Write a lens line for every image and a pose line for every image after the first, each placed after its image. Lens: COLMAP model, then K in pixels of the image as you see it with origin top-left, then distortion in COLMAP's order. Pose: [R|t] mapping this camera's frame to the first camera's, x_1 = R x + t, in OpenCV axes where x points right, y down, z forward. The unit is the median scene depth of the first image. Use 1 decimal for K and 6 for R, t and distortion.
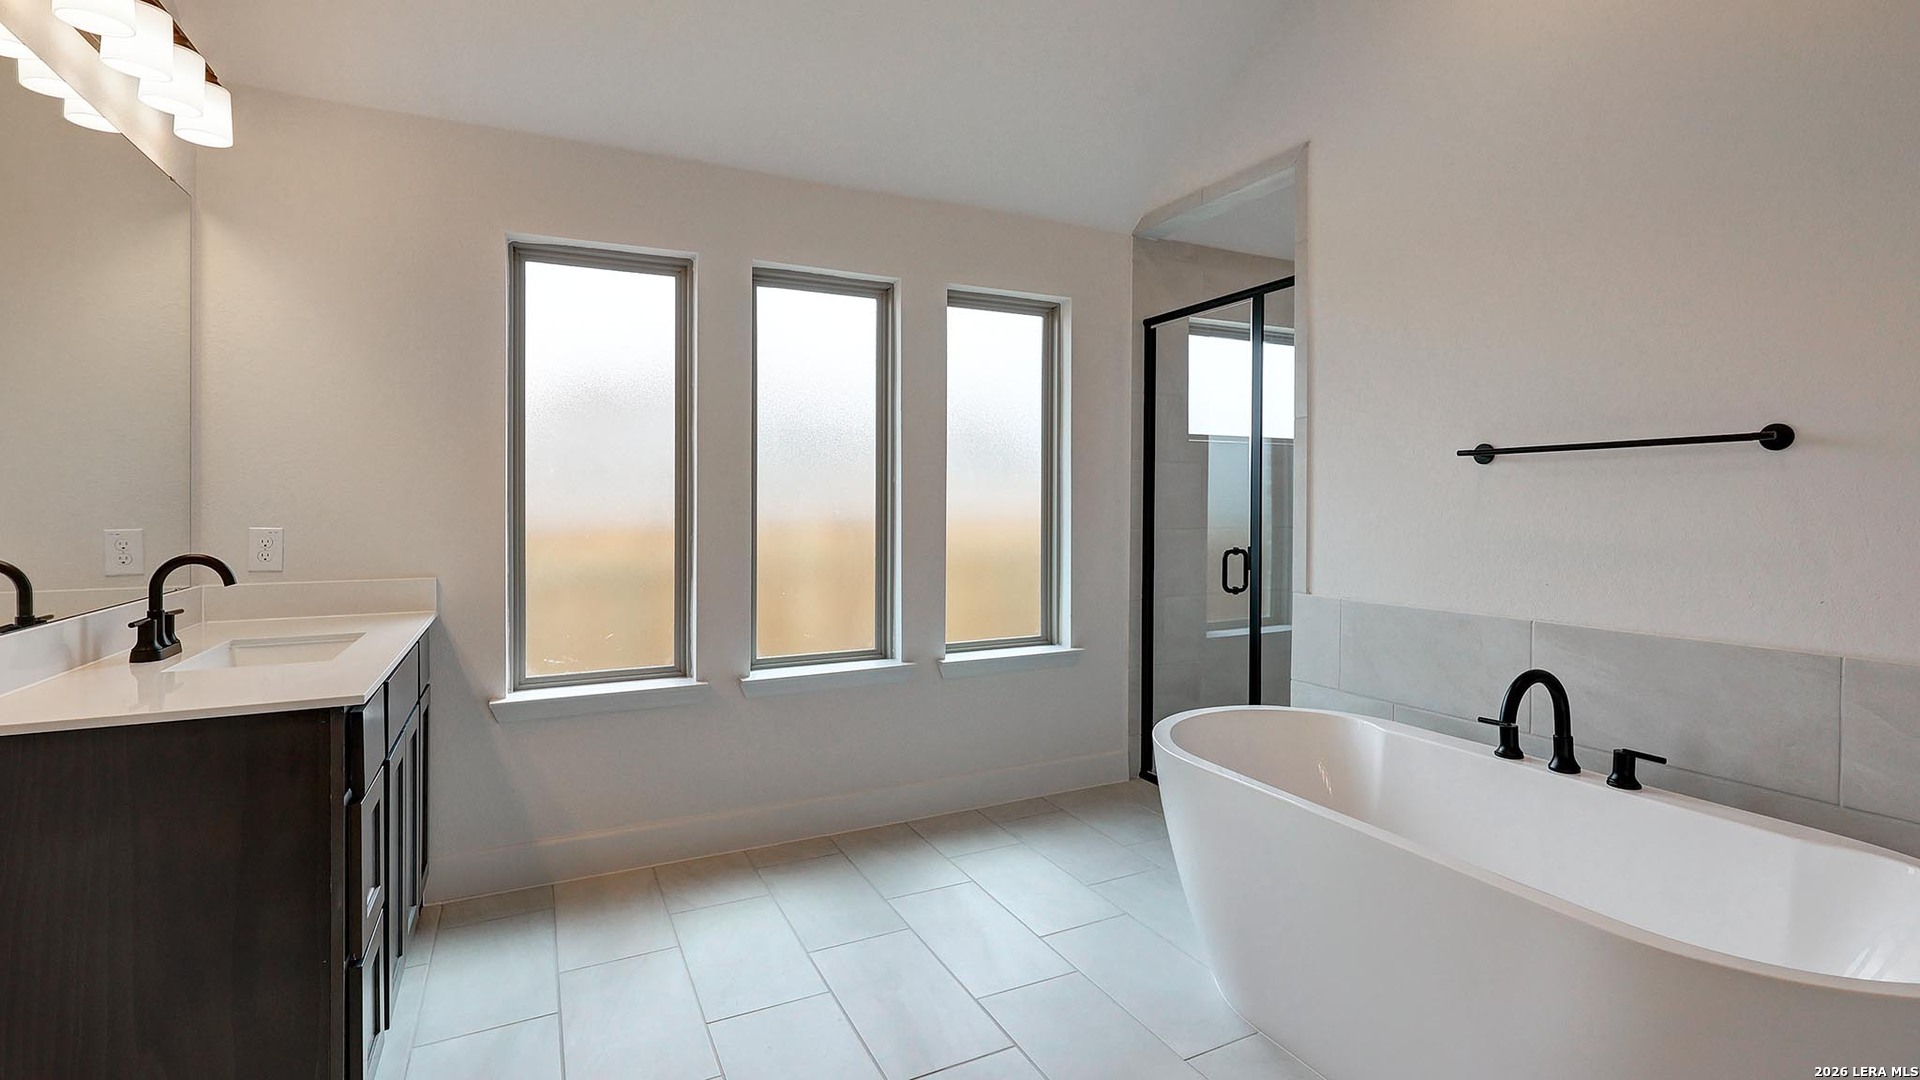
lens RADIAL K [[871.5, 0, 974.9], [0, 871.5, 514.3], [0, 0, 1]] dist [0.000920, 0.000283]
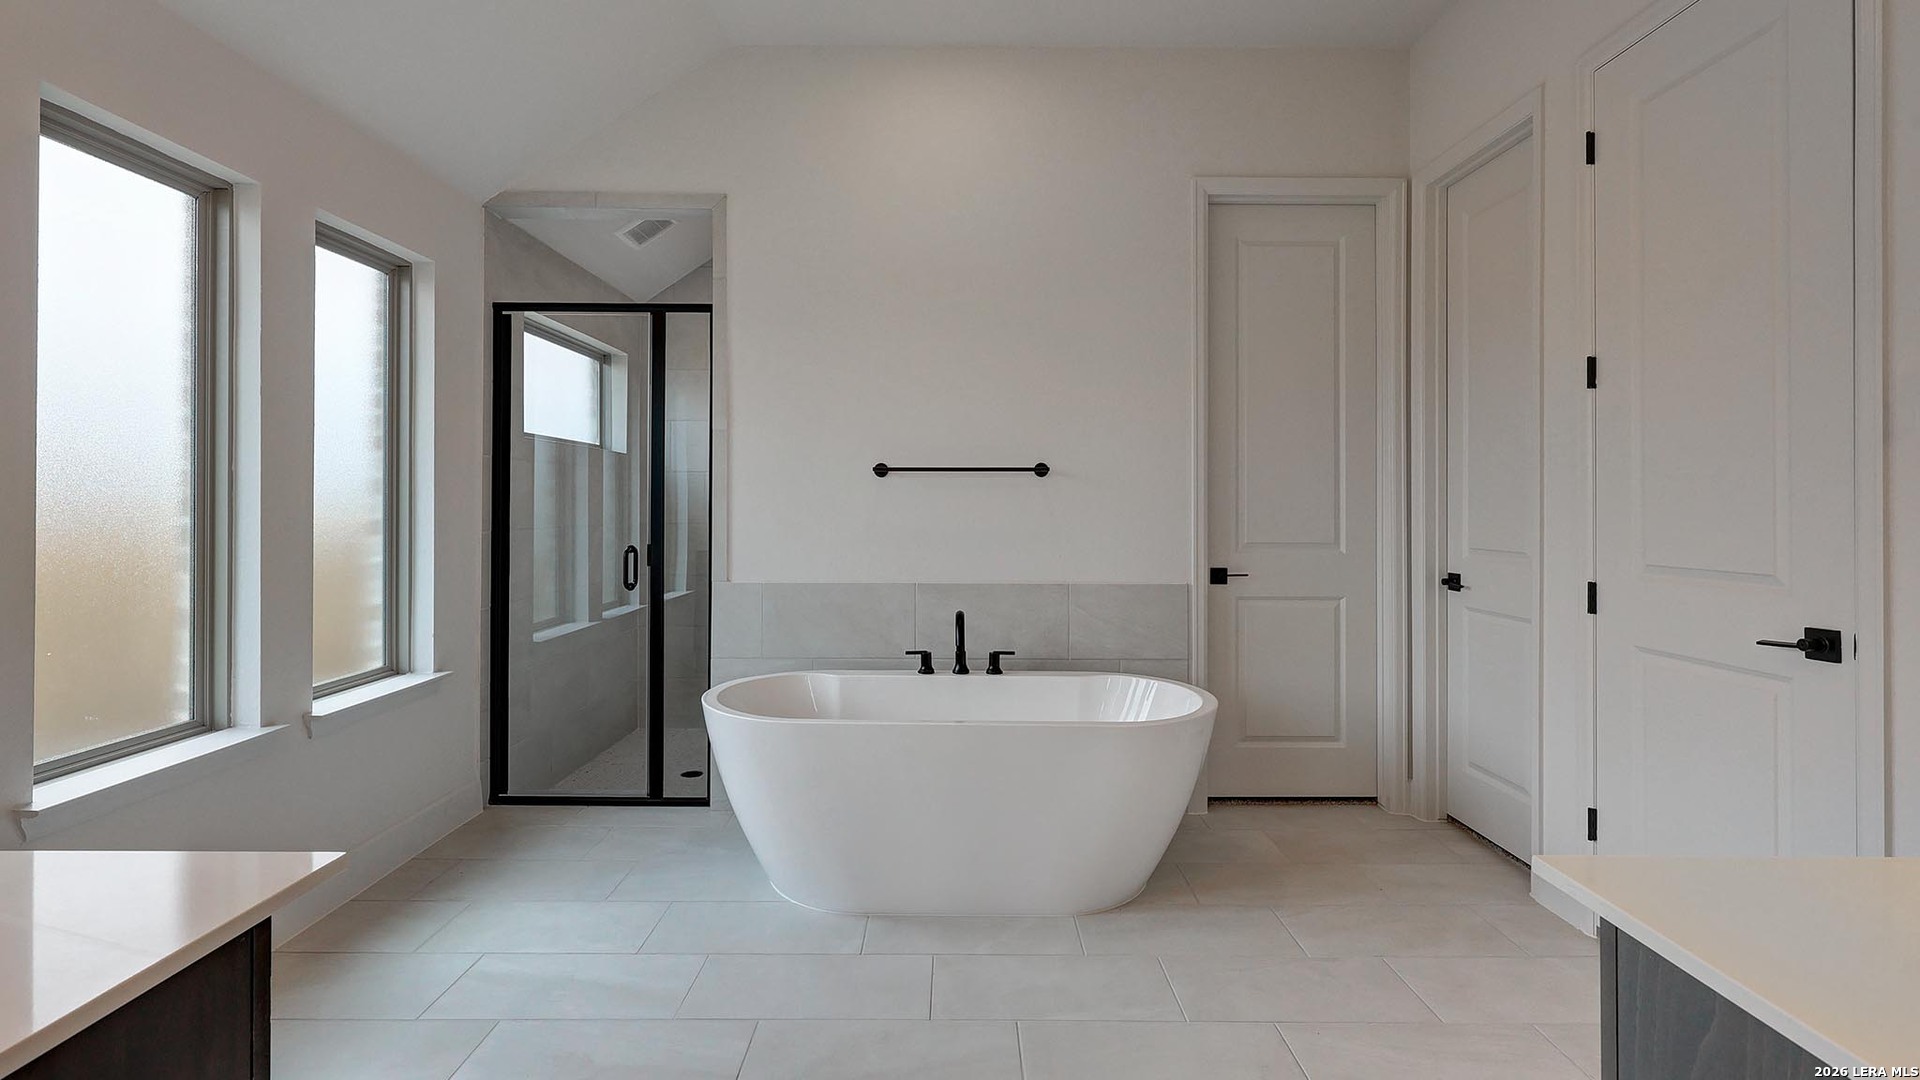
lens RADIAL K [[871.5, 0, 941.5], [0, 871.5, 508.0], [0, 0, 1]] dist [0.000920, 0.000283]
pose [[0.454341, -0.005492, 0.890811, -0.552136], [0.007157, 0.999971, 0.002515, -0.008514], [-0.890799, 0.005233, 0.454368, 0.224172]]
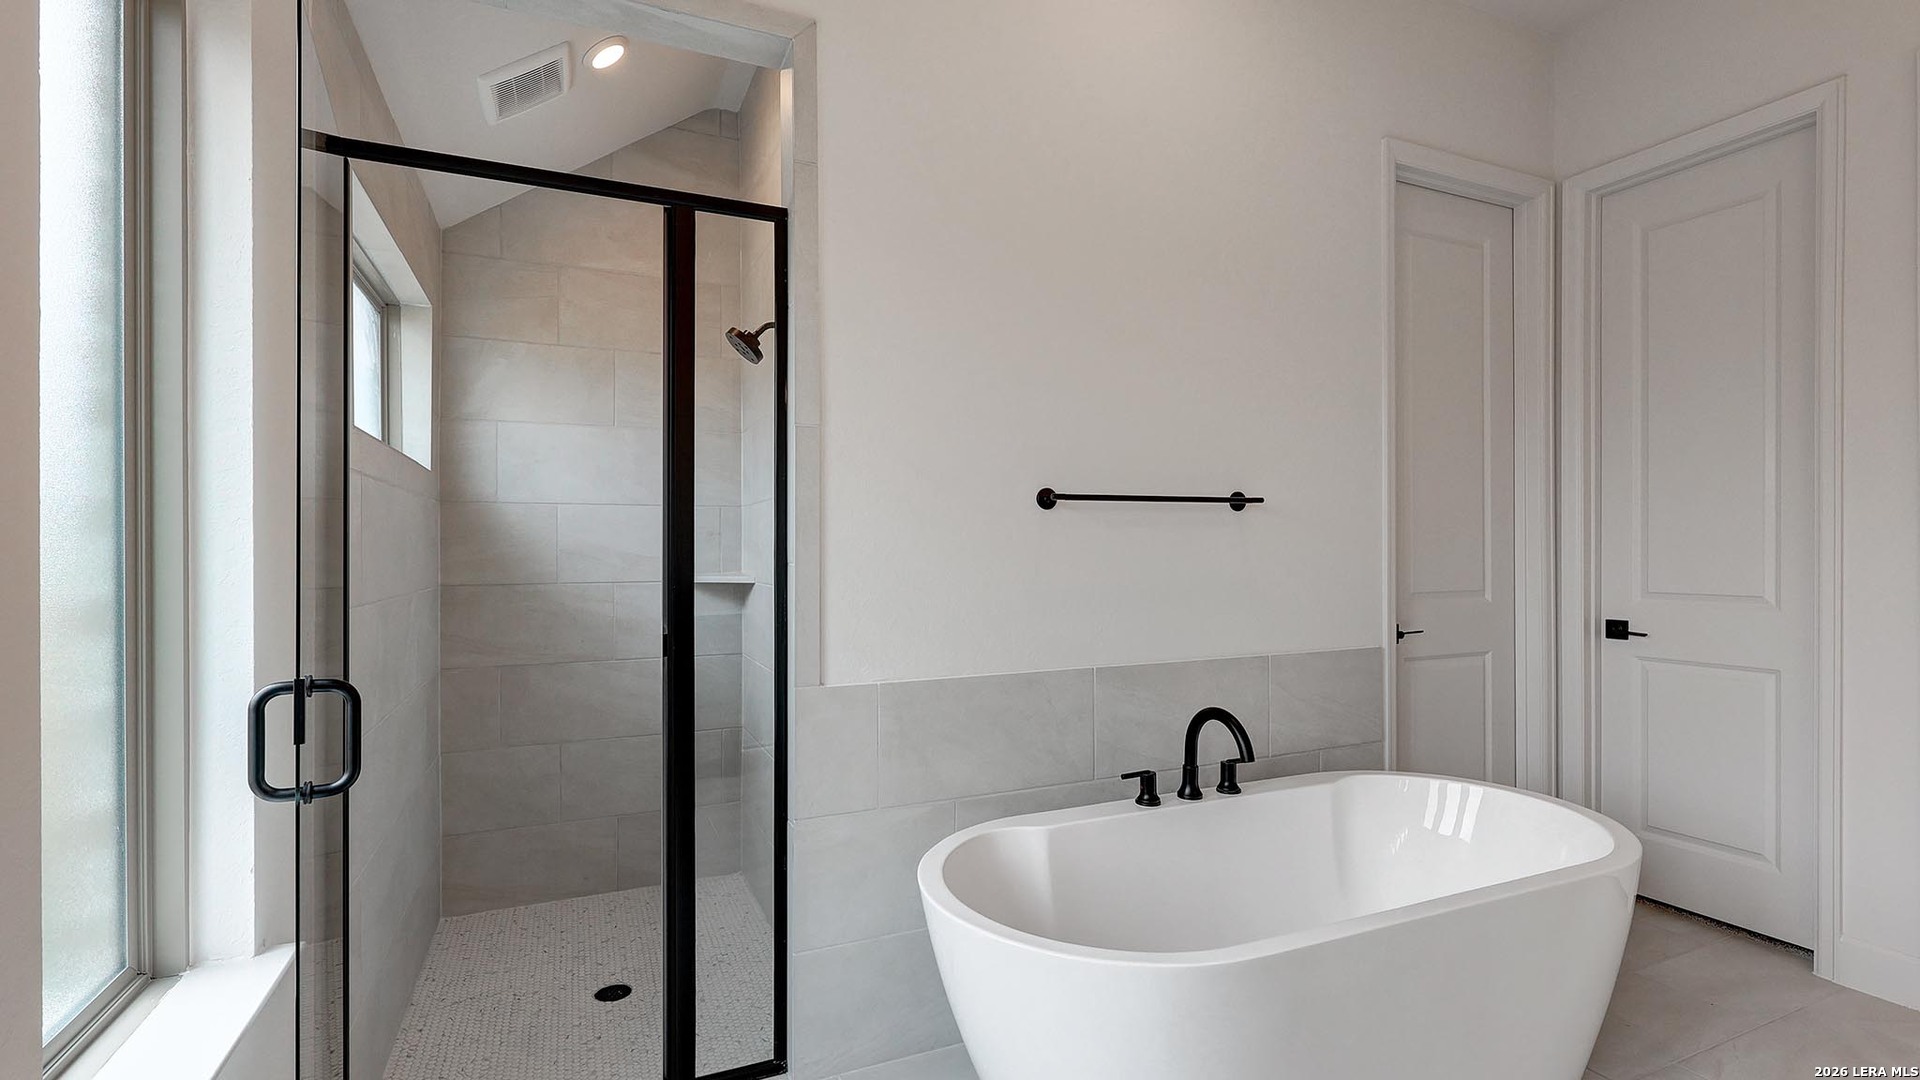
lens RADIAL K [[871.5, 0, 952.2], [0, 871.5, 547.1], [0, 0, 1]] dist [0.000920, 0.000283]
pose [[0.057832, -0.001225, 0.998326, -0.306923], [0.016219, 0.999868, 0.000288, -0.015834], [-0.998195, 0.016175, 0.057844, 0.896519]]
